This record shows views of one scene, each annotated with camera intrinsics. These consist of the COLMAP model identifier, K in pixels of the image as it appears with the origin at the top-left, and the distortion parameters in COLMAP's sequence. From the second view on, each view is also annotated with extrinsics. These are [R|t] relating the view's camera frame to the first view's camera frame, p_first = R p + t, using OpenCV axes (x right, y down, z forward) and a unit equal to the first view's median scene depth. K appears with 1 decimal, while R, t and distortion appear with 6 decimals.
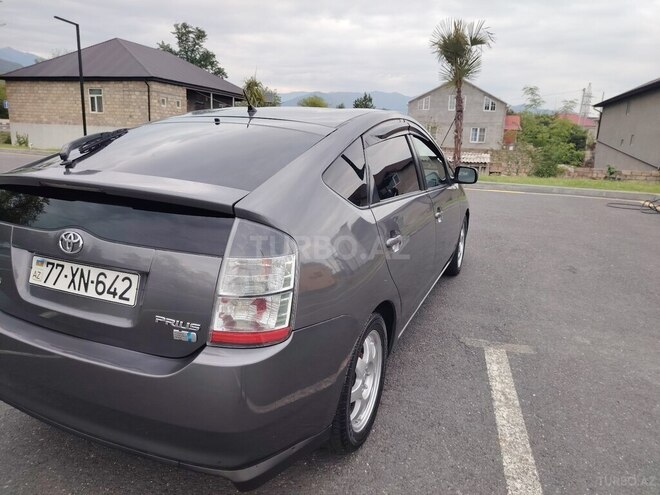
lens RADIAL K [[458.8, 0, 330.5], [0, 458.8, 243.2], [0, 0, 1]] dist [-0.001810, -0.004157]
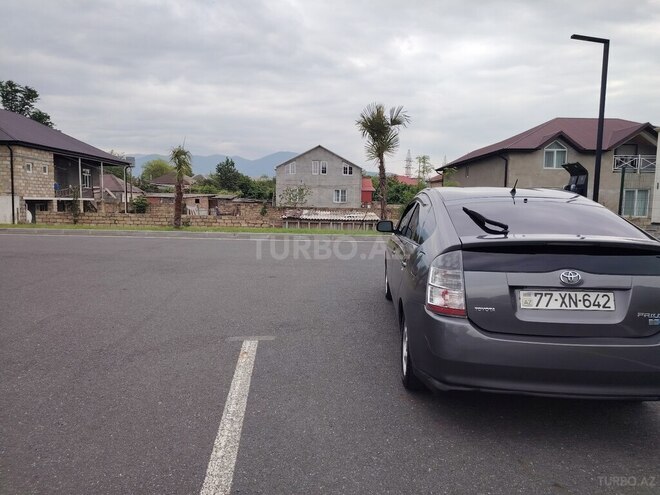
lens RADIAL K [[458.8, 0, 330.5], [0, 458.8, 243.2], [0, 0, 1]] dist [-0.001810, -0.004157]
pose [[0.945461, -0.052357, 0.321501, -0.213370], [0.093755, 0.988971, -0.114655, -0.001682], [-0.311952, 0.138544, 0.939942, -0.033853]]
